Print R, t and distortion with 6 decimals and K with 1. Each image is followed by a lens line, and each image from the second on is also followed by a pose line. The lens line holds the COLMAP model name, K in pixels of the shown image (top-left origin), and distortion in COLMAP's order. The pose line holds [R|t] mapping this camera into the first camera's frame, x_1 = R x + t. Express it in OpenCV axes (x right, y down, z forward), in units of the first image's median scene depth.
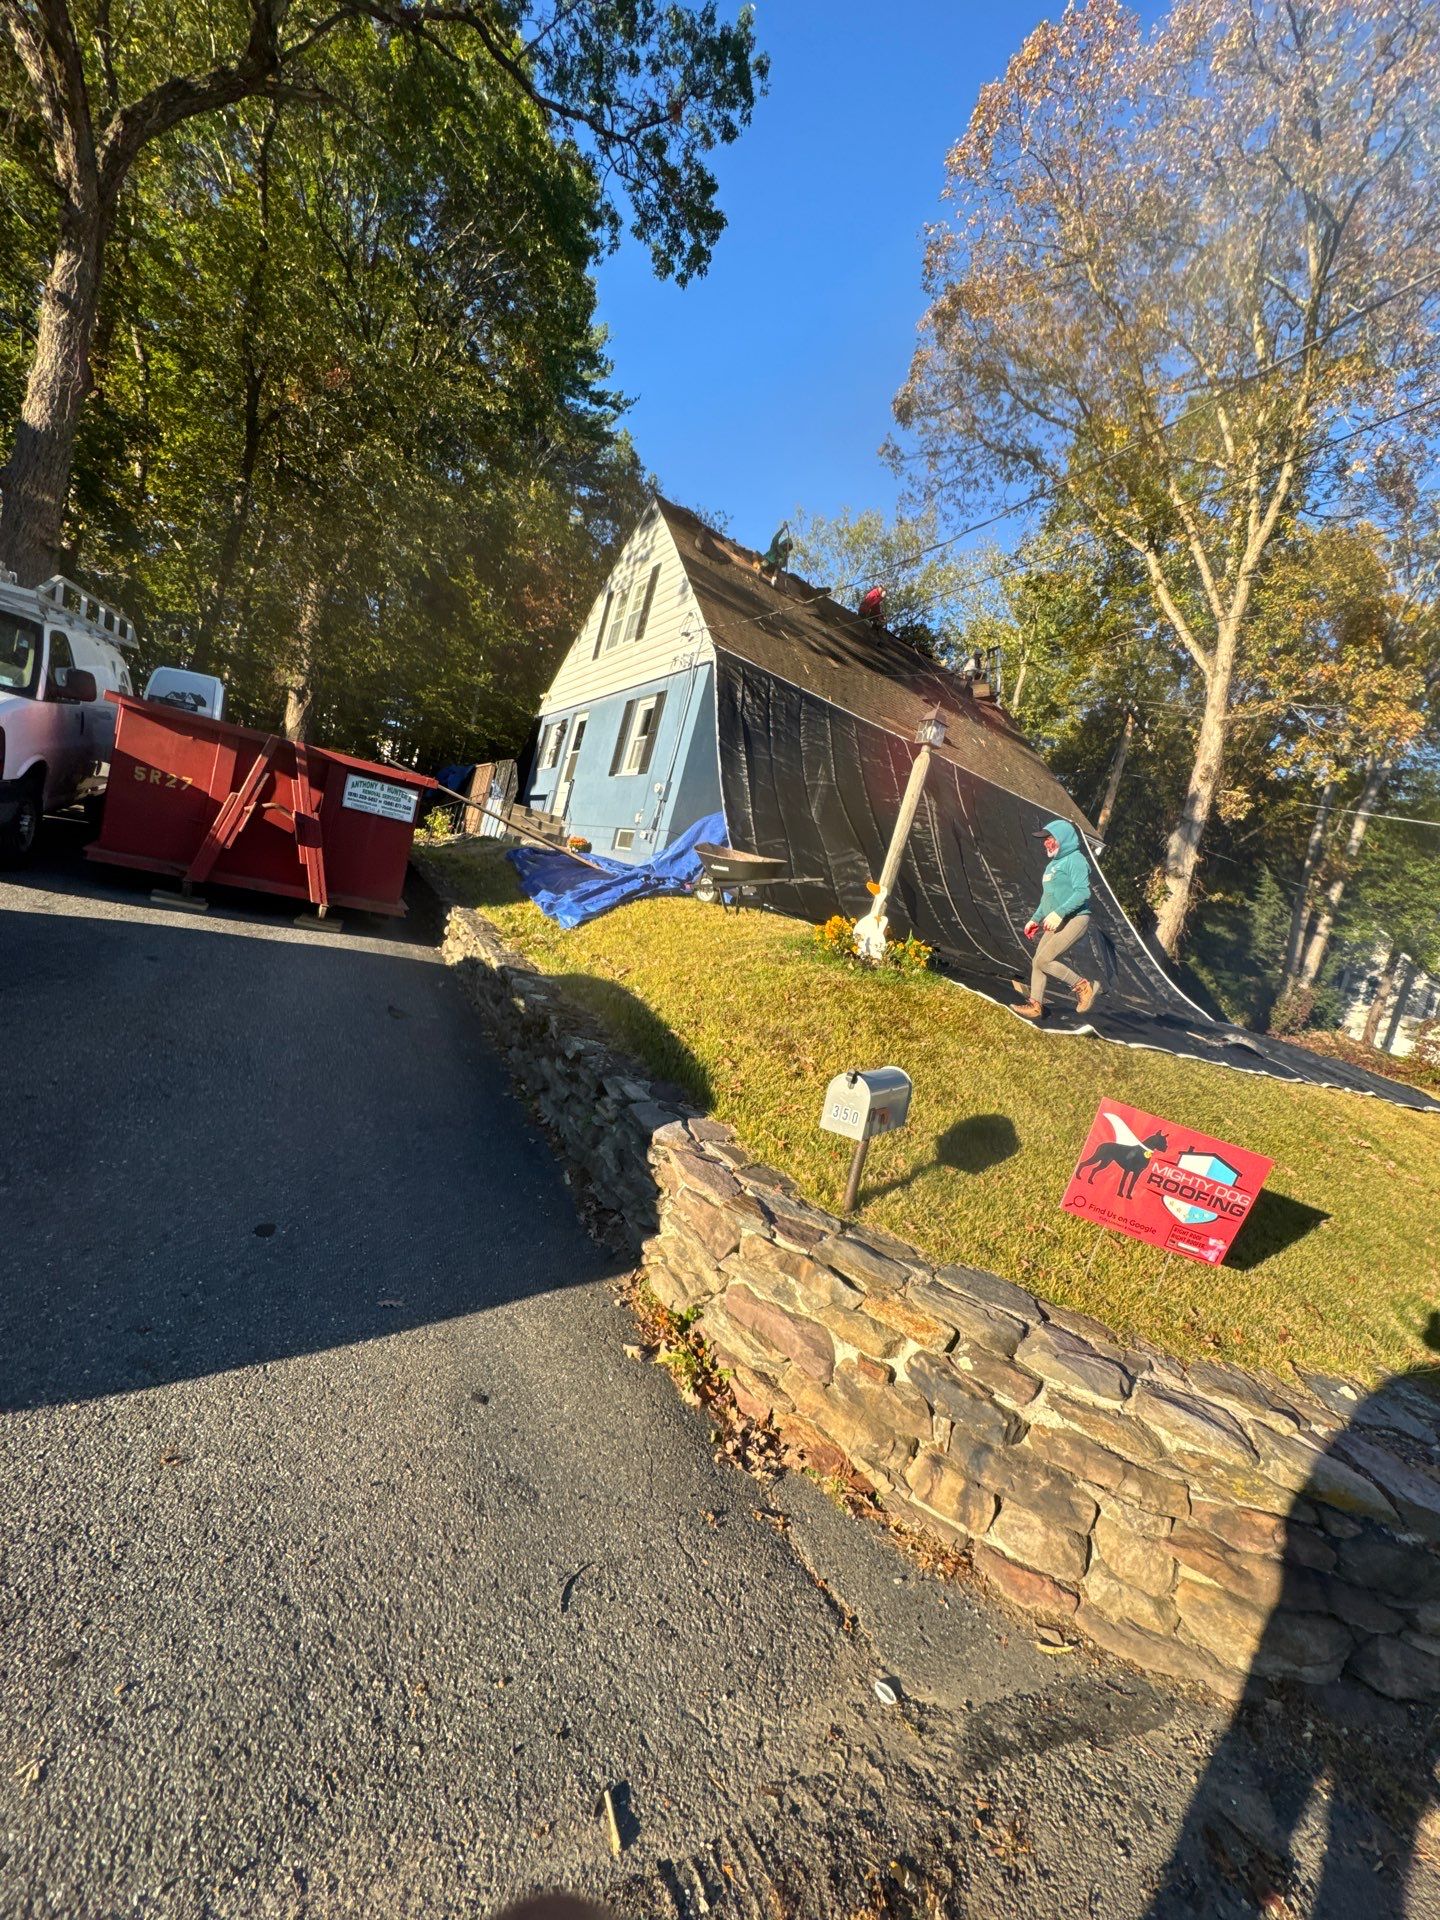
lens RADIAL K [[771.5, 0, 724.9], [0, 771.5, 959.7], [0, 0, 1]] dist [-0.000378, -0.000652]
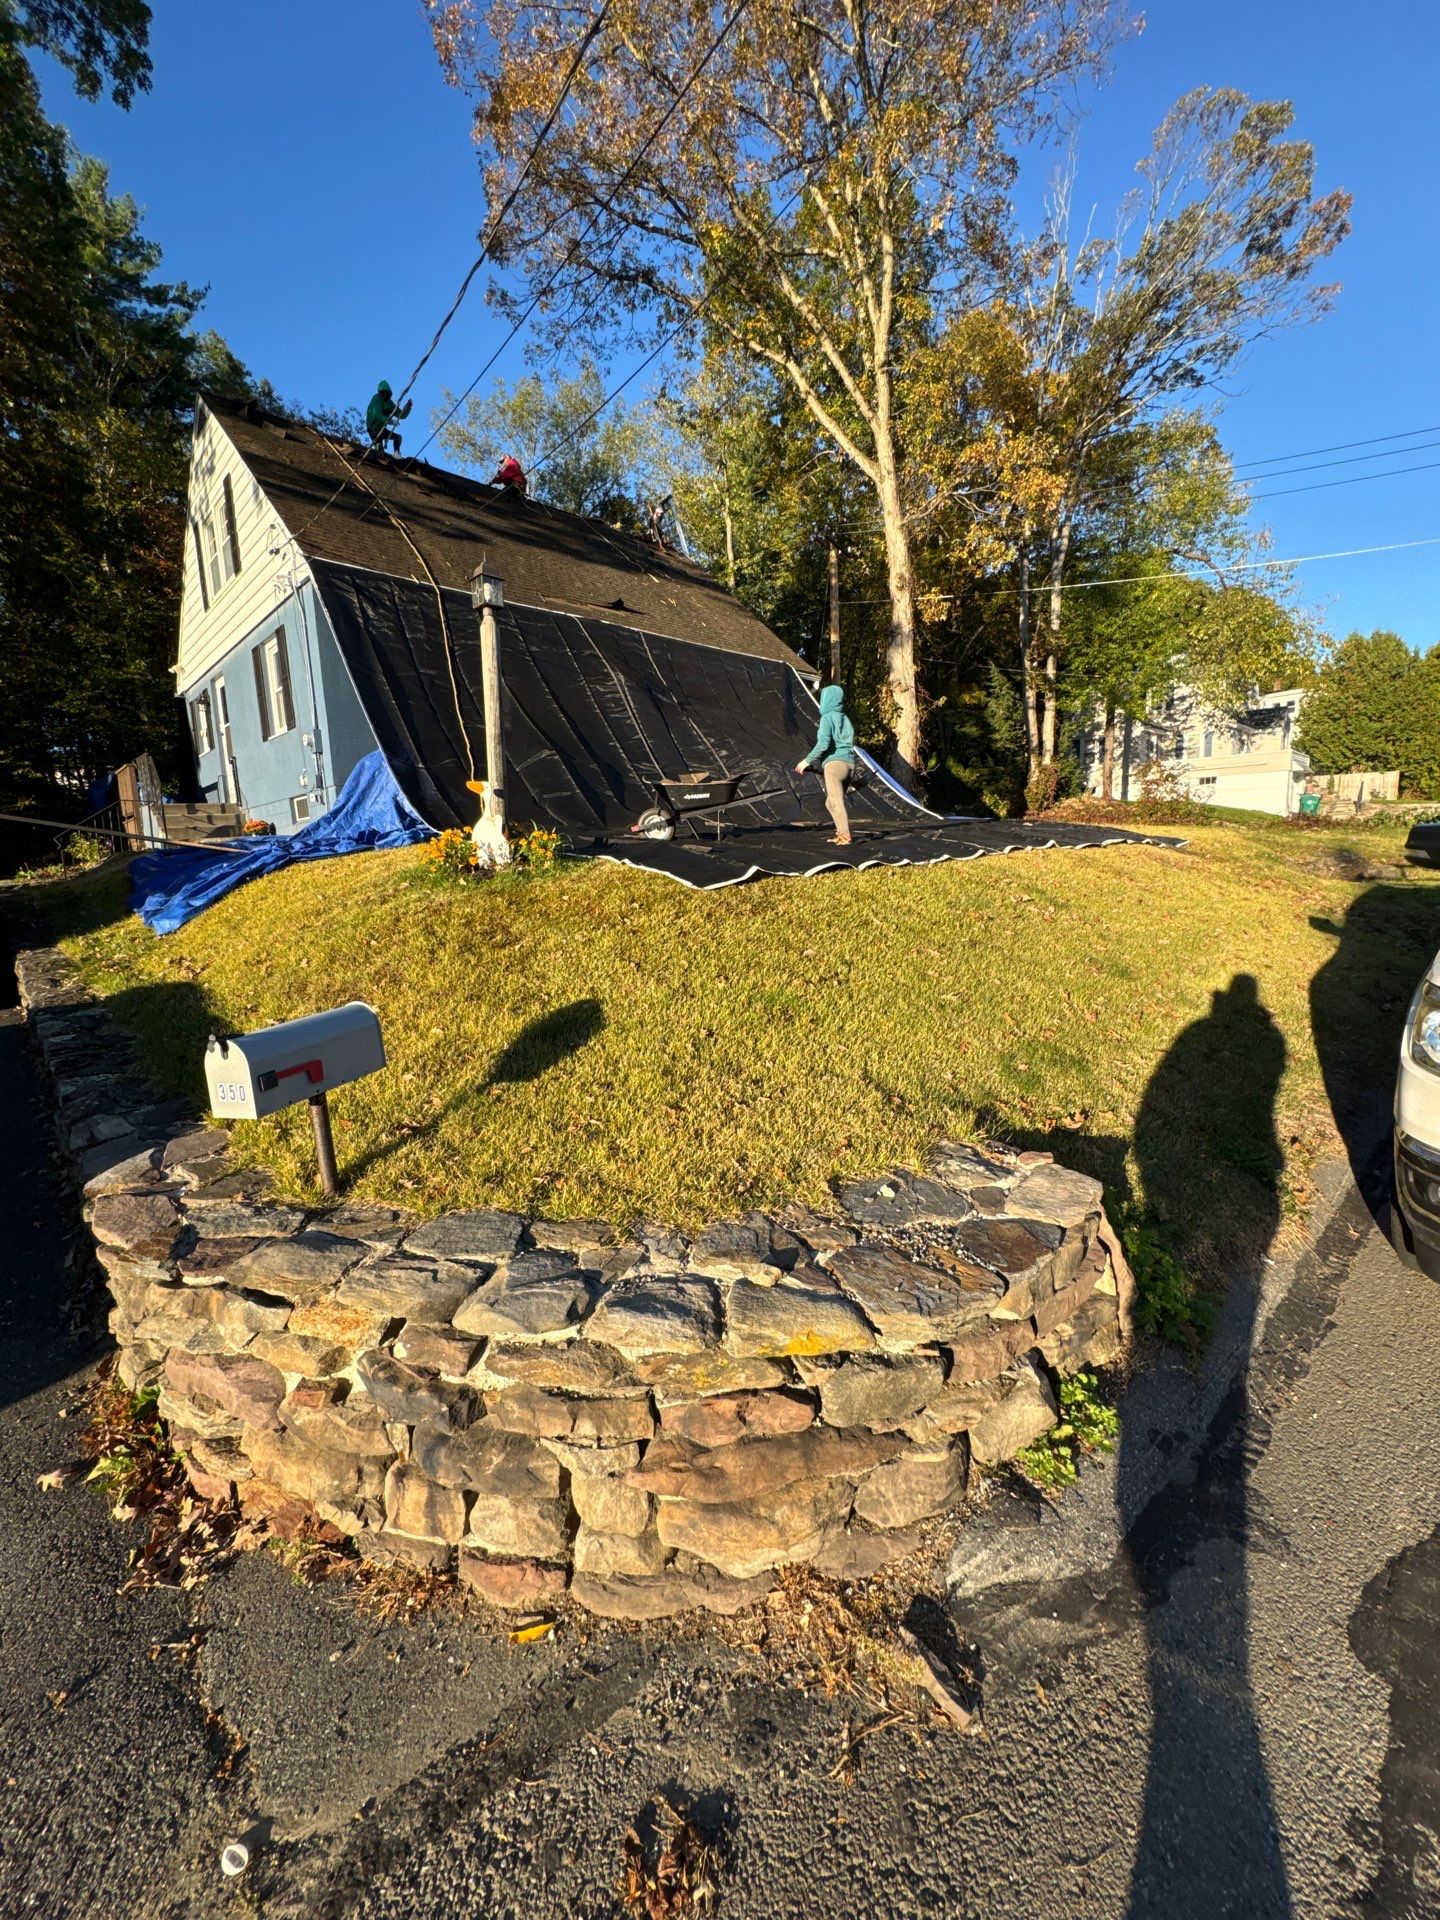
lens RADIAL K [[771.5, 0, 724.9], [0, 771.5, 959.7], [0, 0, 1]] dist [-0.000378, -0.000652]
pose [[0.931849, -0.316371, 0.177668, 0.100079], [0.293915, 0.945273, 0.141681, 0.021634], [-0.212769, -0.079806, 0.973838, 0.031831]]
